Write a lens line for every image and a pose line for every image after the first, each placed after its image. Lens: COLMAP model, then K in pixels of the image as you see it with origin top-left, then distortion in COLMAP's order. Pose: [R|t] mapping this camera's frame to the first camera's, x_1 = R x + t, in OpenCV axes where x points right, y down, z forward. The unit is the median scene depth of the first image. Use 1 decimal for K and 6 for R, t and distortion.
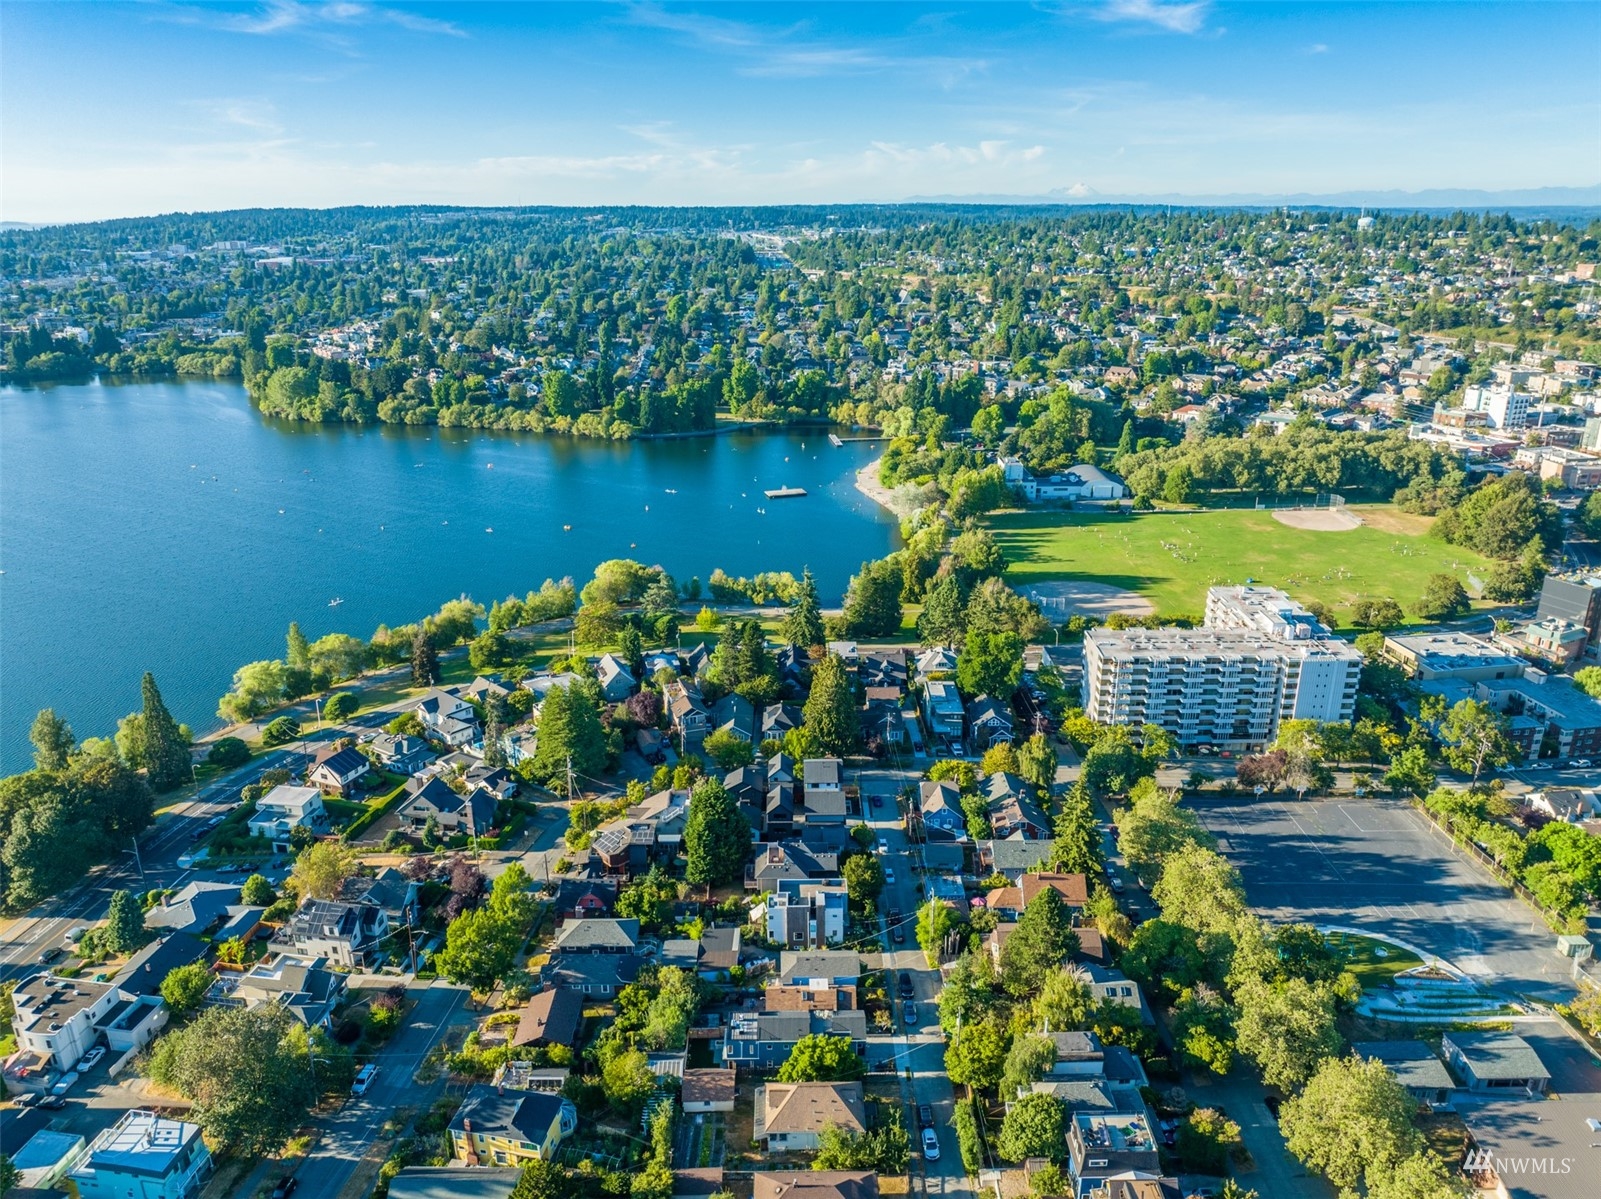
lens RADIAL K [[1155.0, 0, 807.7], [0, 1155.0, 603.2], [0, 0, 1]] dist [-0.038022, 0.004472]
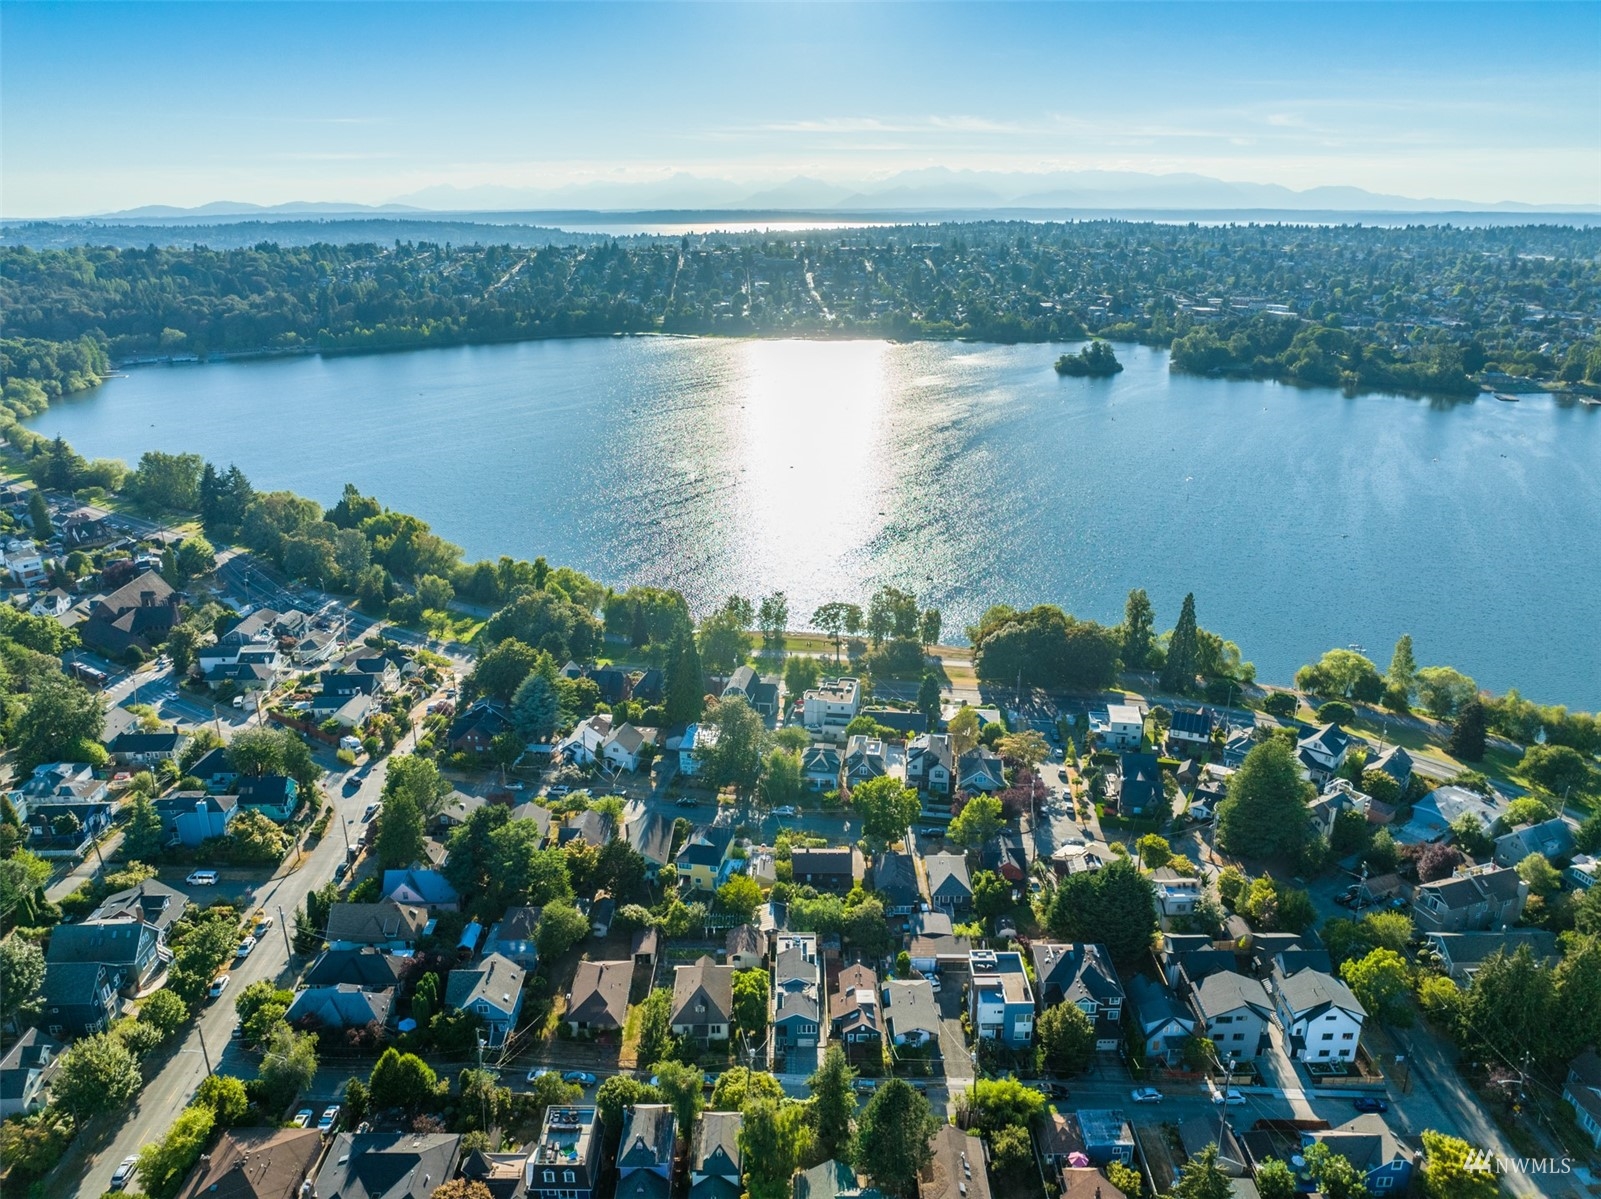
lens RADIAL K [[1155.0, 0, 799.5], [0, 1155.0, 599.1], [0, 0, 1]] dist [-0.038022, 0.004472]
pose [[-0.010896, 0.330792, -0.943641, 0.209537], [-0.326266, 0.890873, 0.316062, -0.067089], [0.945215, 0.311322, 0.098219, 0.184527]]
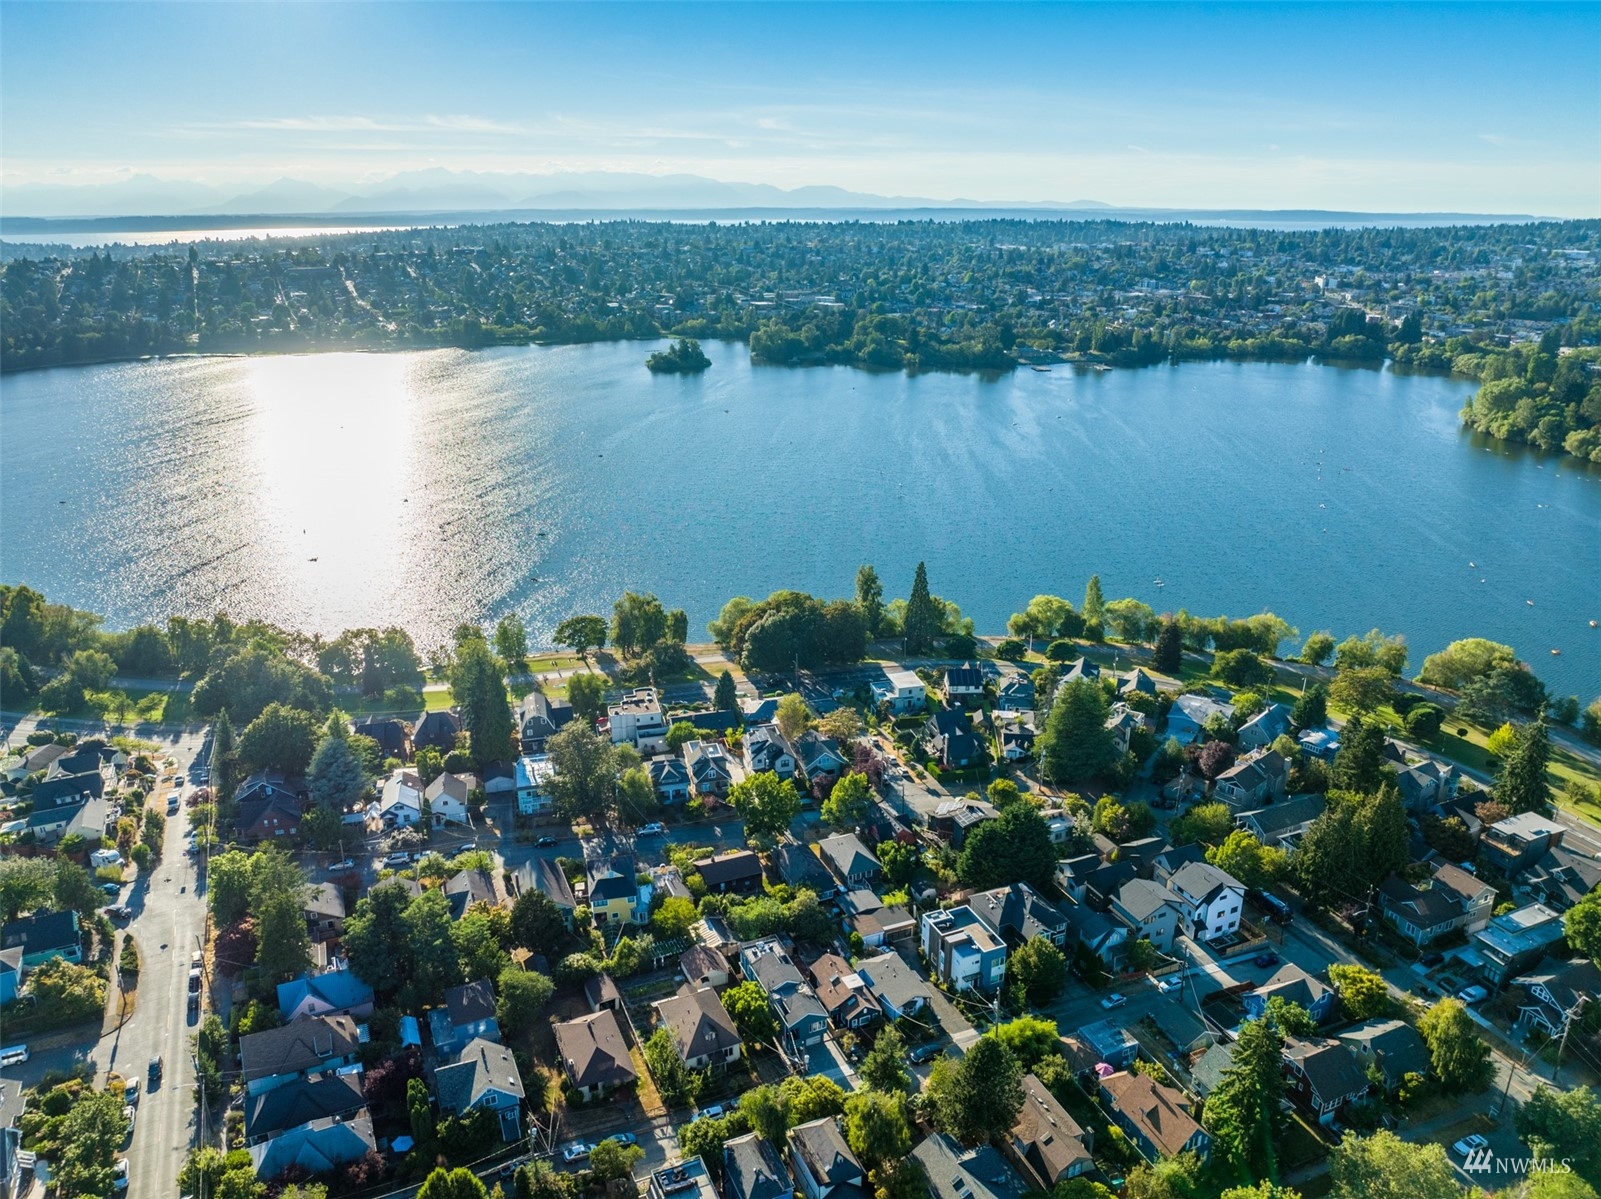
lens RADIAL K [[1155.0, 0, 808.0], [0, 1155.0, 596.1], [0, 0, 1]] dist [-0.038022, 0.004472]
pose [[0.393336, 0.302153, -0.868326, 0.194504], [-0.303358, 0.934214, 0.187665, -0.041057], [0.867906, 0.189598, 0.459120, 0.108150]]
